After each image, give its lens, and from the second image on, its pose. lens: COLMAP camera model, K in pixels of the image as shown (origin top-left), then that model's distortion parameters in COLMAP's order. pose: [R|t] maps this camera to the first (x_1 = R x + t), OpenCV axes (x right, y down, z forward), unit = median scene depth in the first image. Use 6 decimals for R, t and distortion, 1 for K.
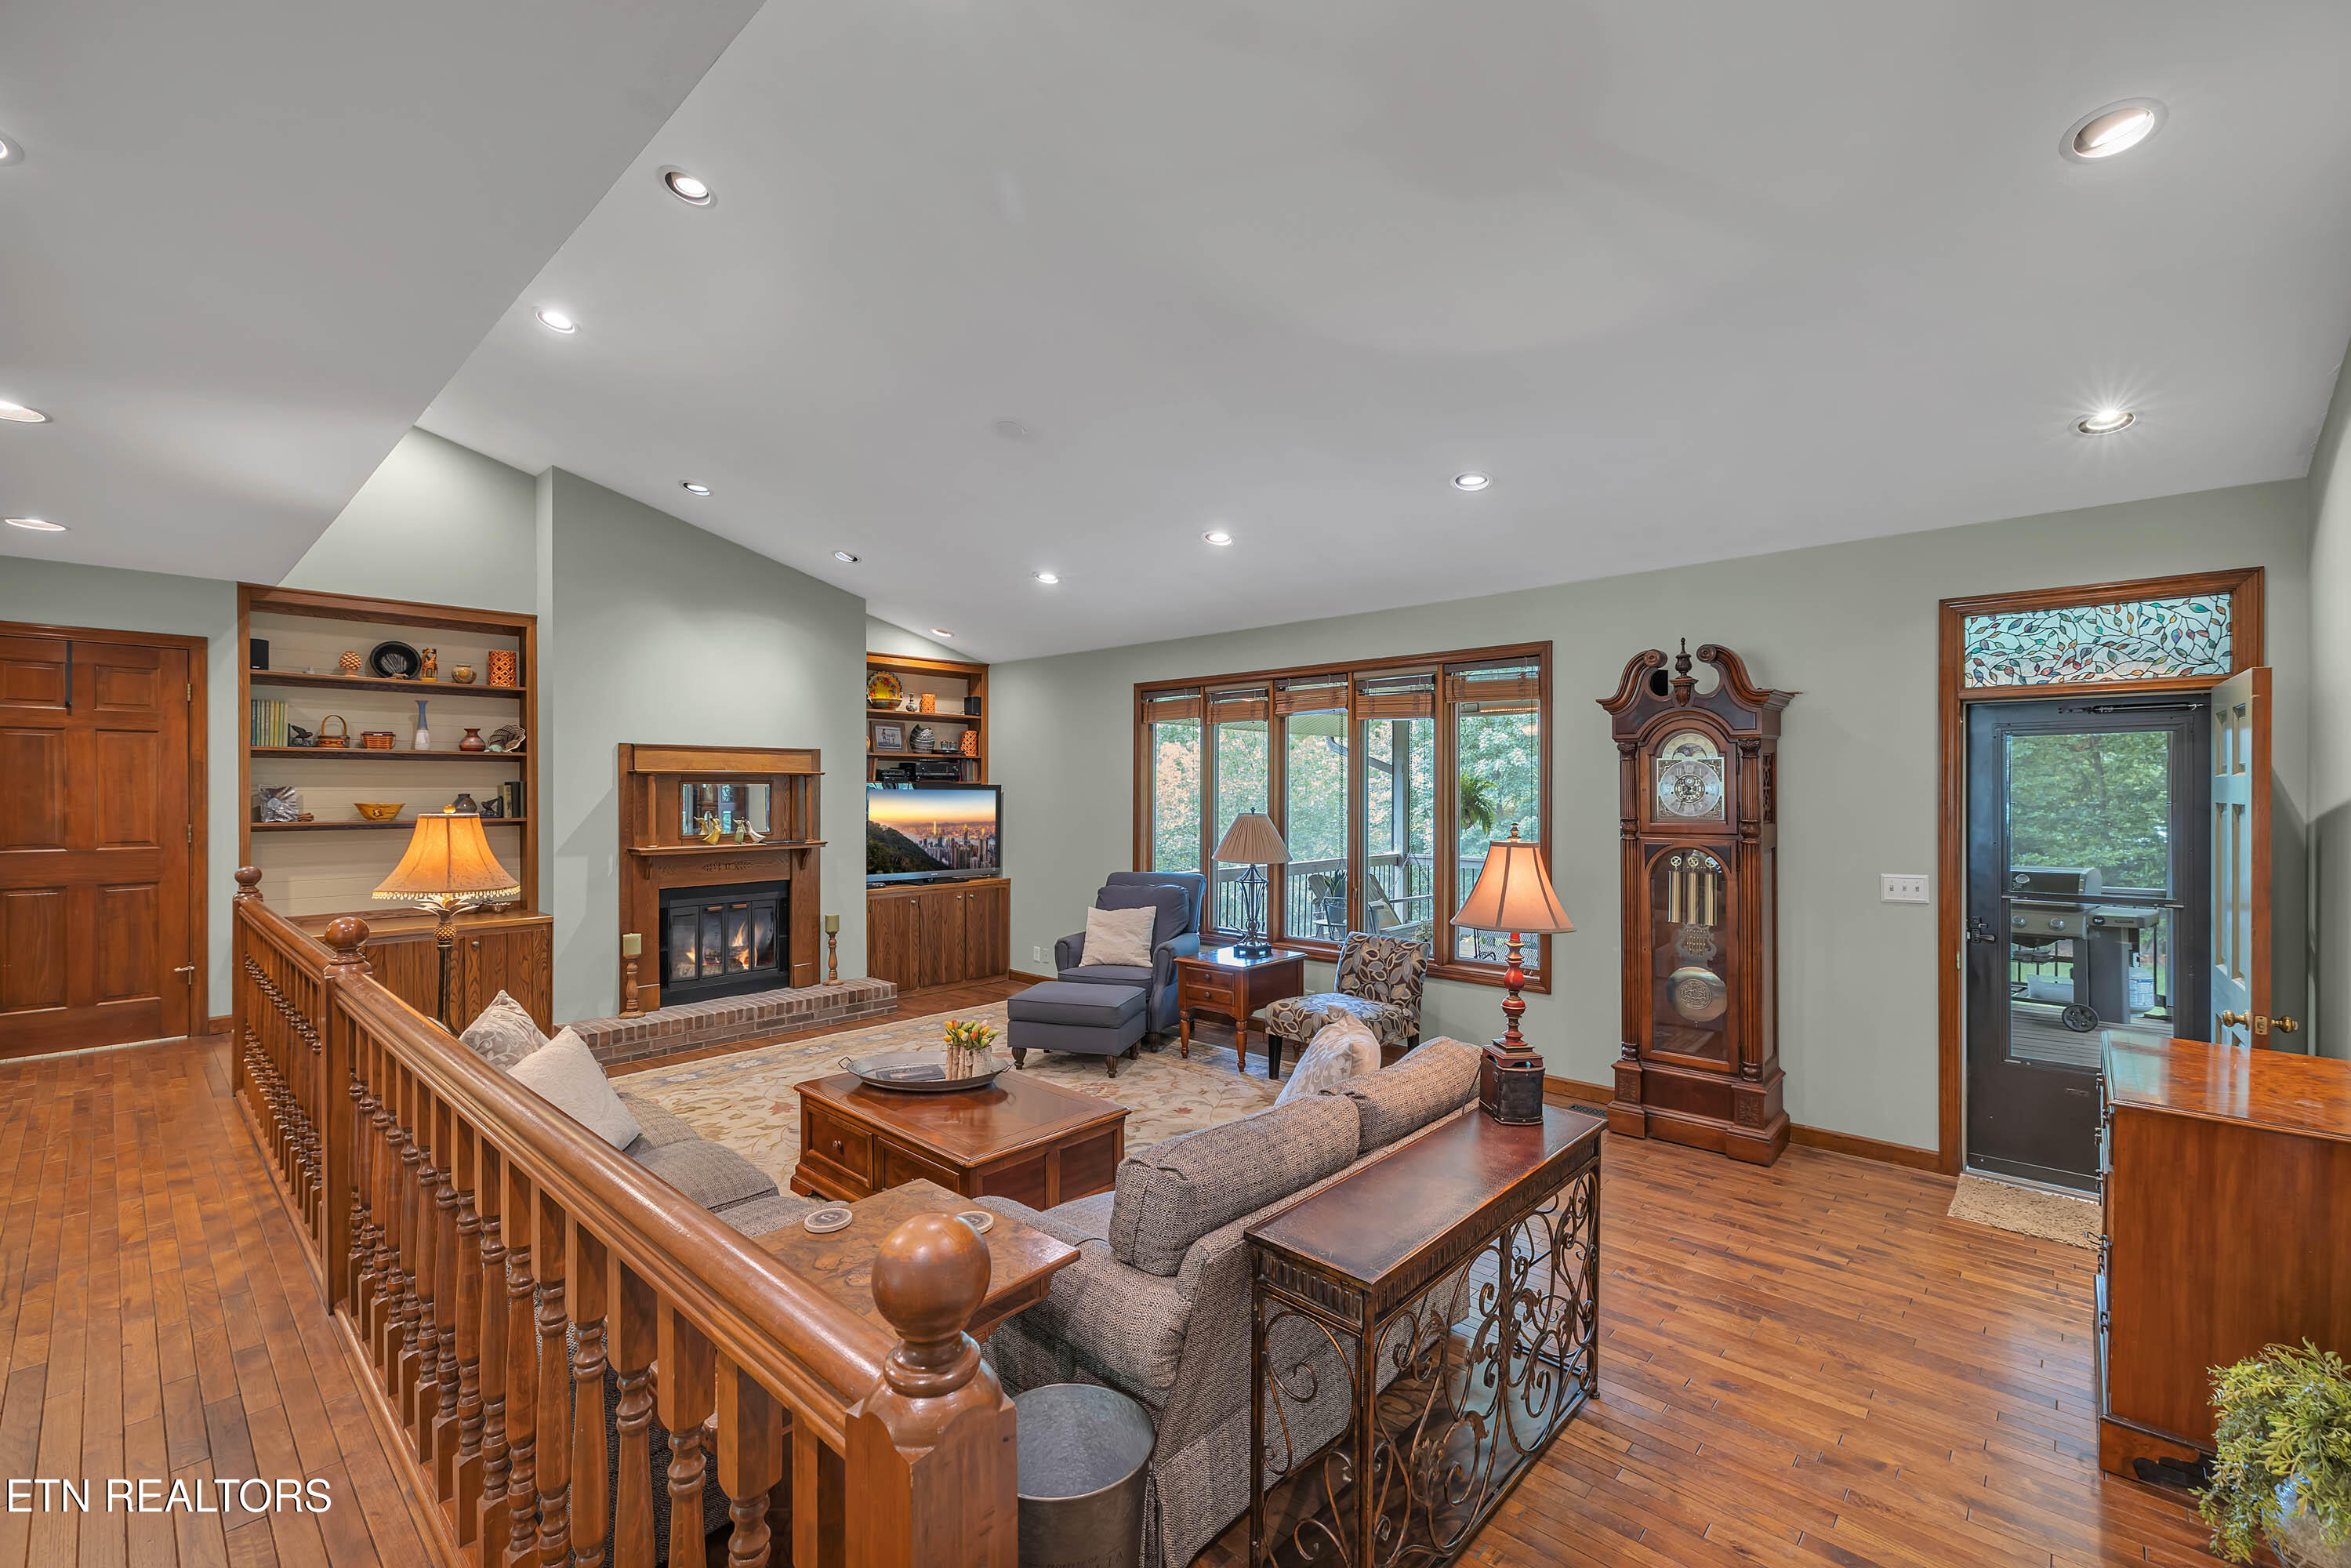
lens RADIAL K [[994.3, 0, 1171.8], [0, 994.3, 793.6], [0, 0, 1]] dist [-0.000050, 0.000130]
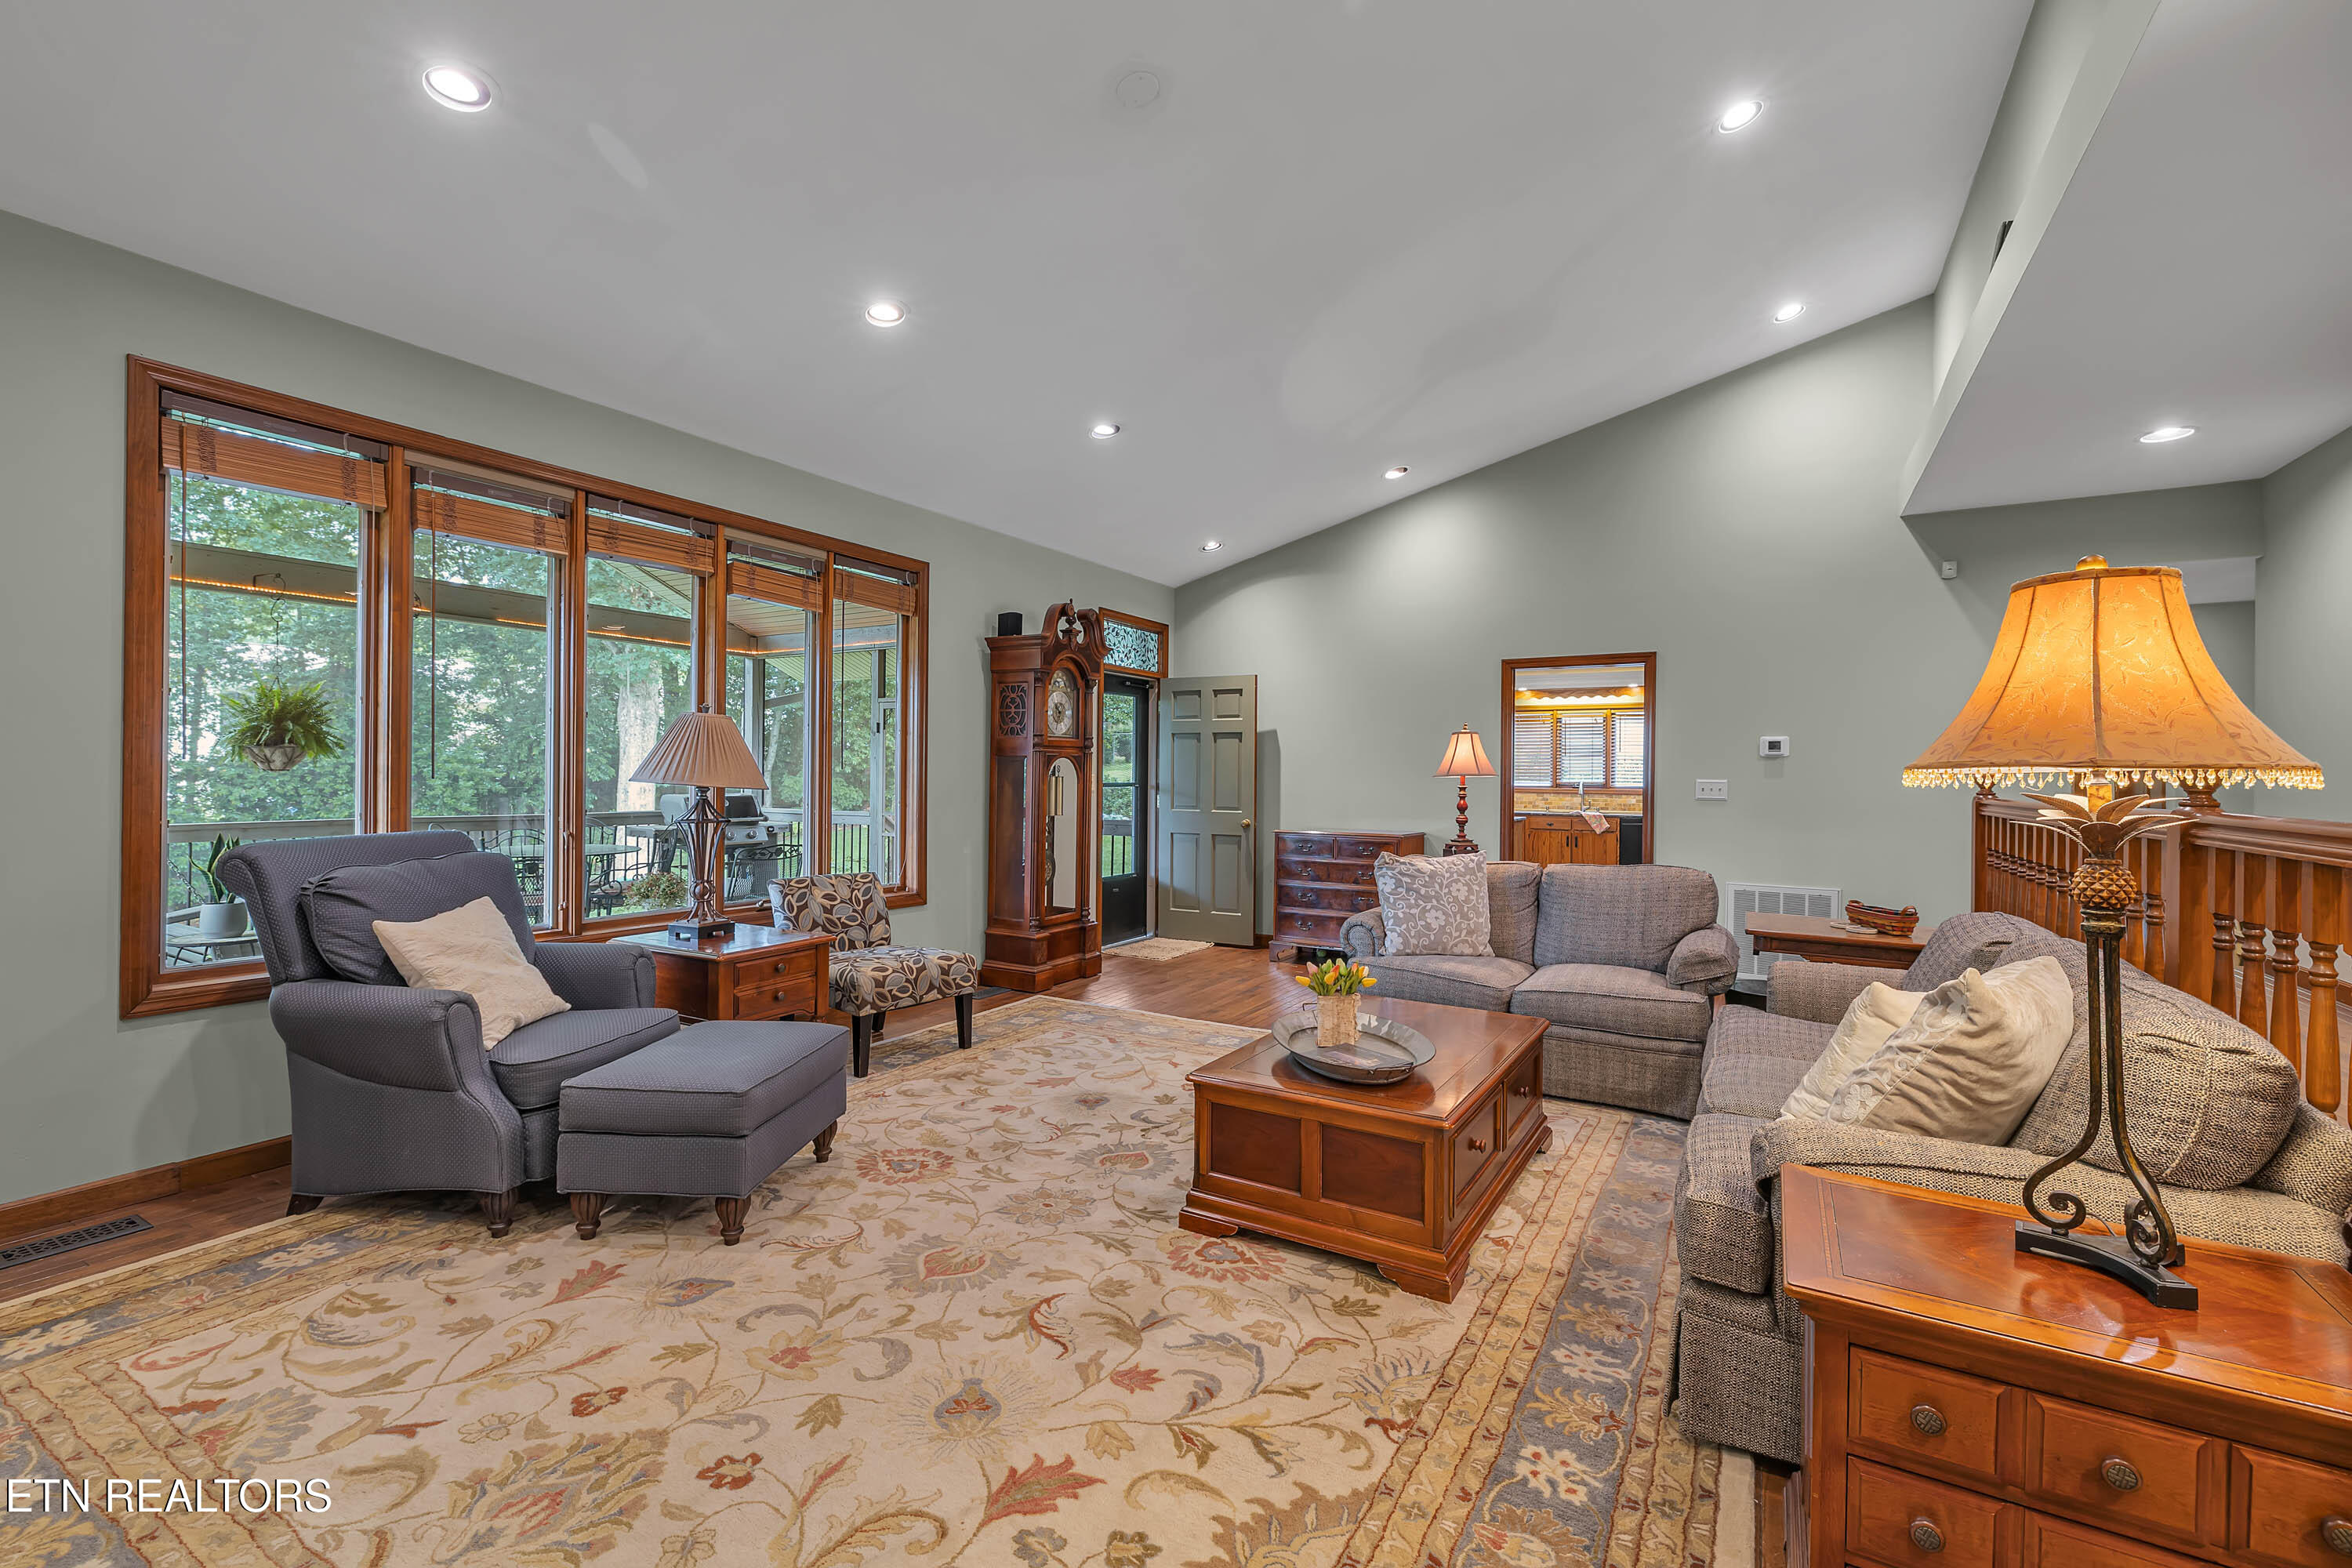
lens RADIAL K [[1000.8, 0, 1176.1], [0, 1000.8, 781.7], [0, 0, 1]] dist [-0.002105, -0.000294]
pose [[-0.217957, -0.008288, 0.975923, -0.646211], [-0.004888, 0.999961, 0.007401, 0.060925], [-0.975946, -0.003158, -0.217989, 0.905007]]
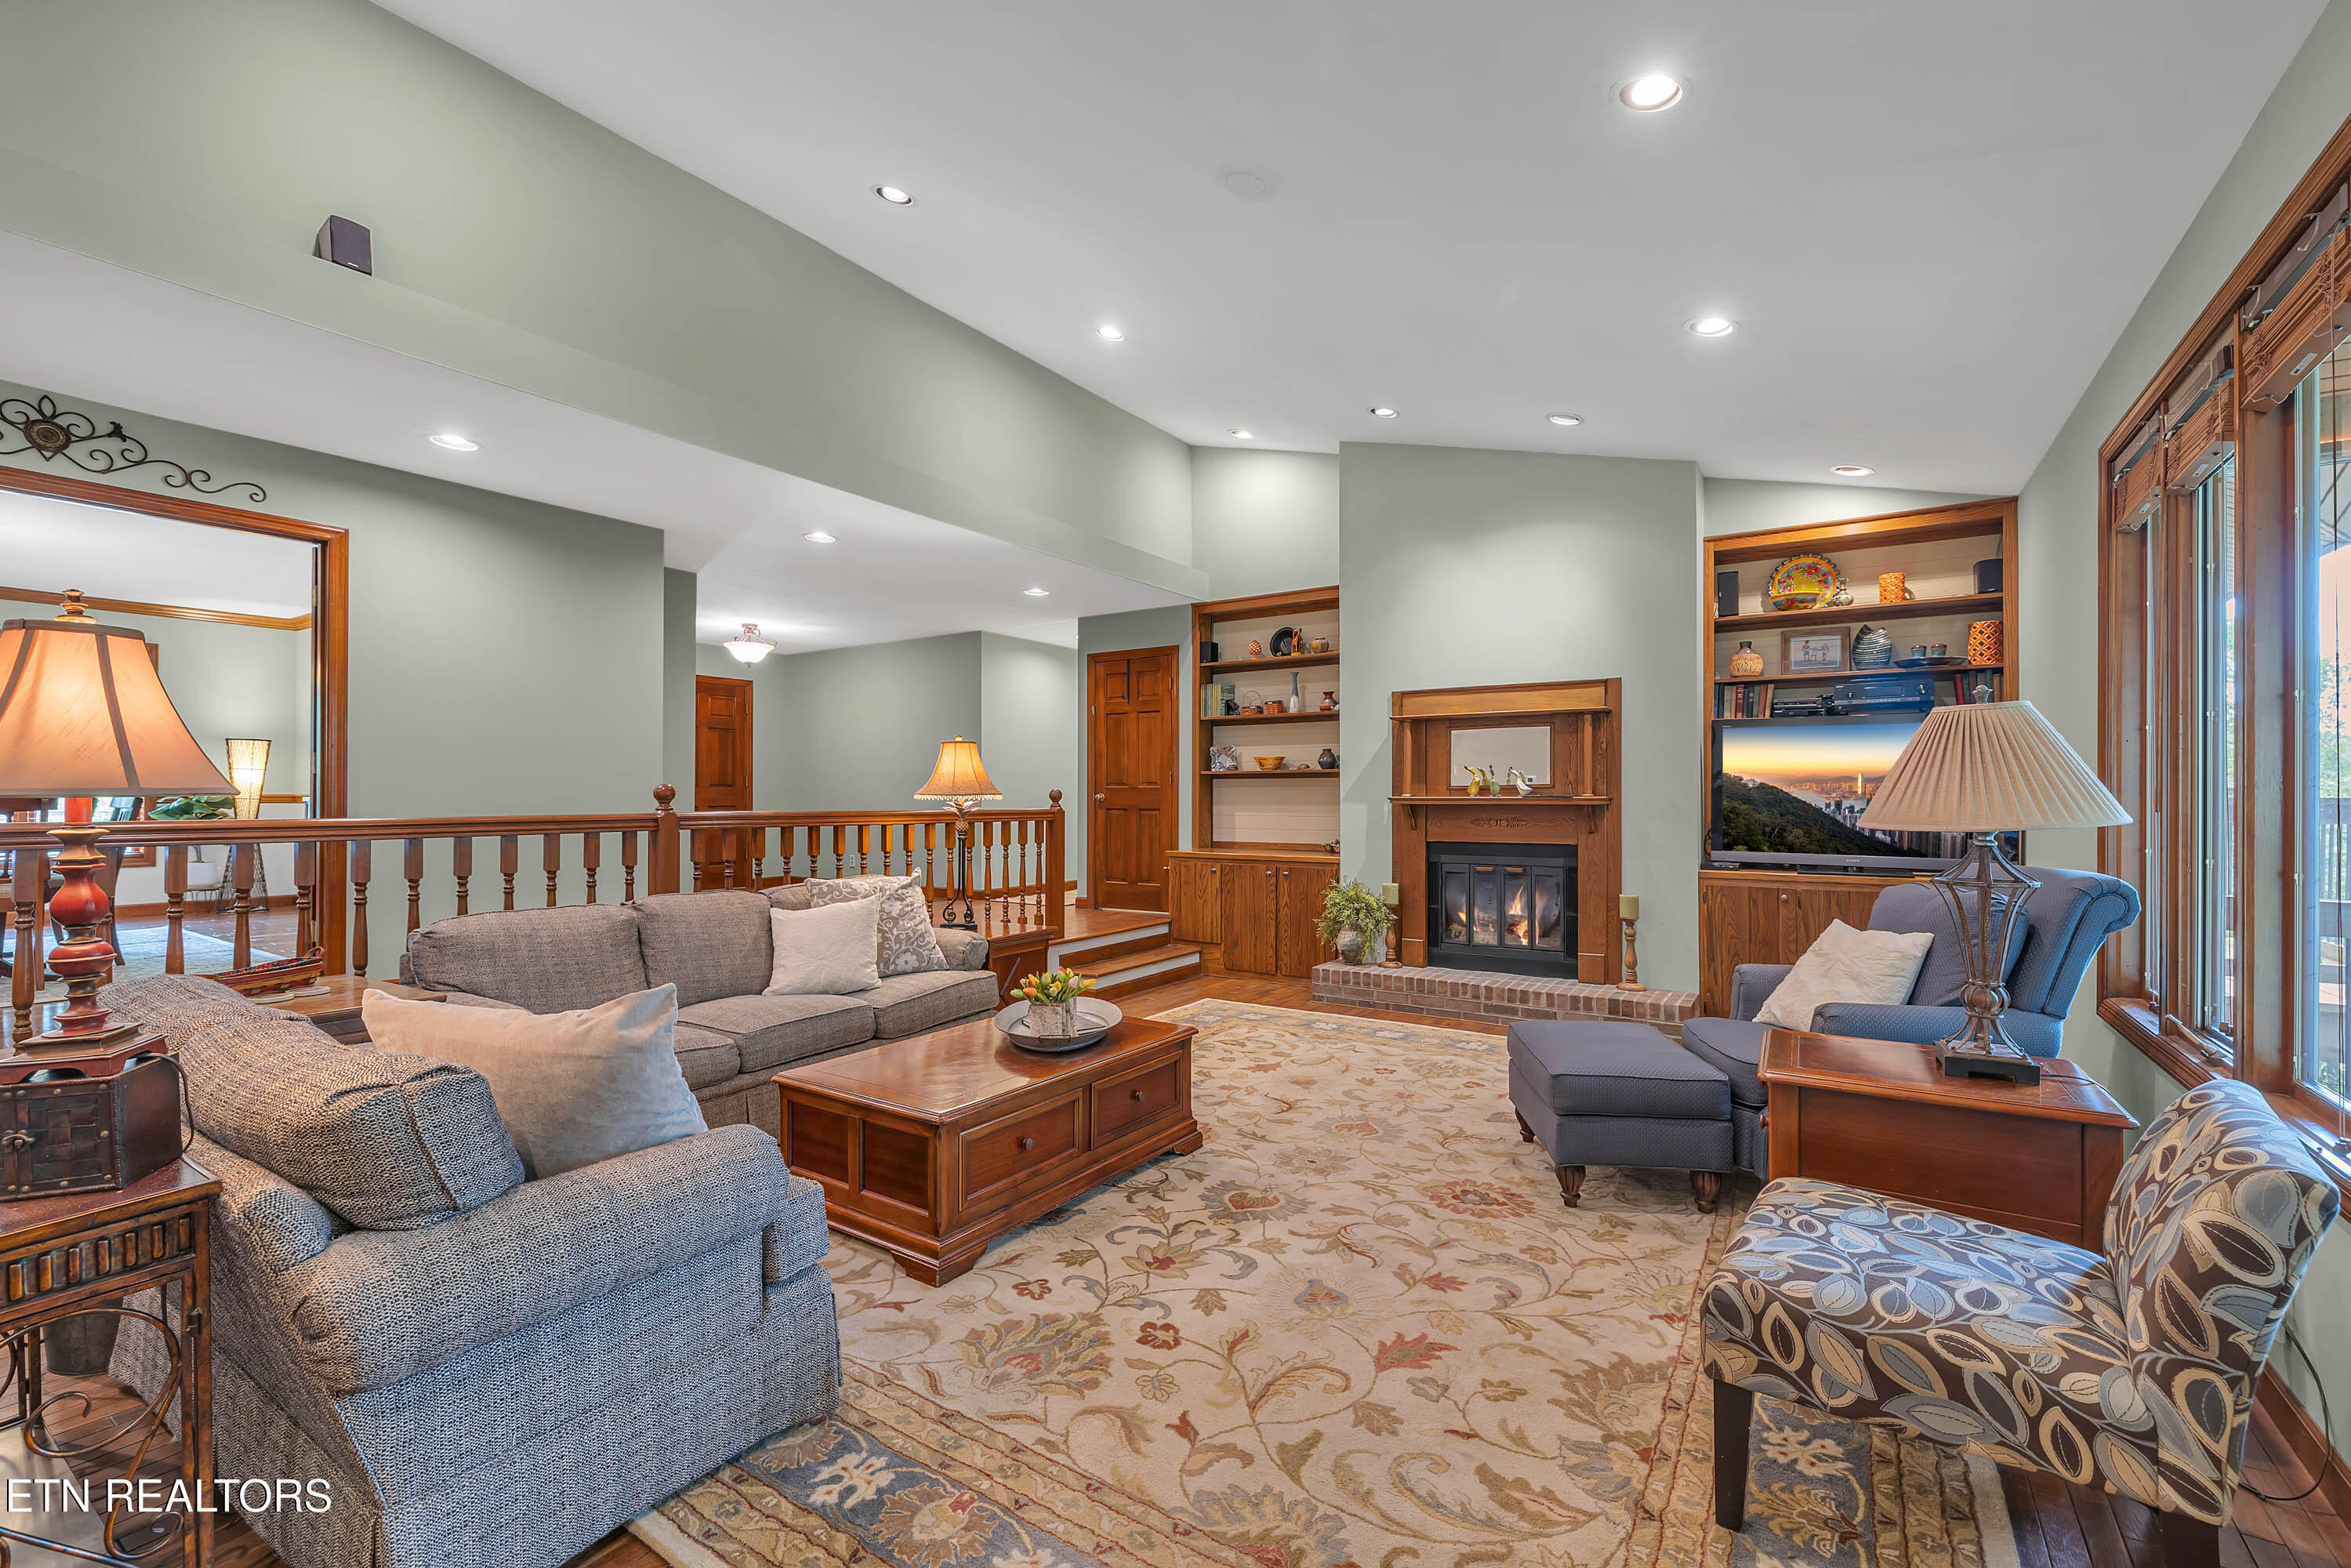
lens RADIAL K [[994.3, 0, 1171.8], [0, 994.3, 793.6], [0, 0, 1]] dist [-0.000050, 0.000130]
pose [[0.159870, -0.001922, -0.987136, 0.432528], [-0.003156, 0.999992, -0.002459, 0.060241], [0.987133, 0.003509, 0.159863, 0.679393]]
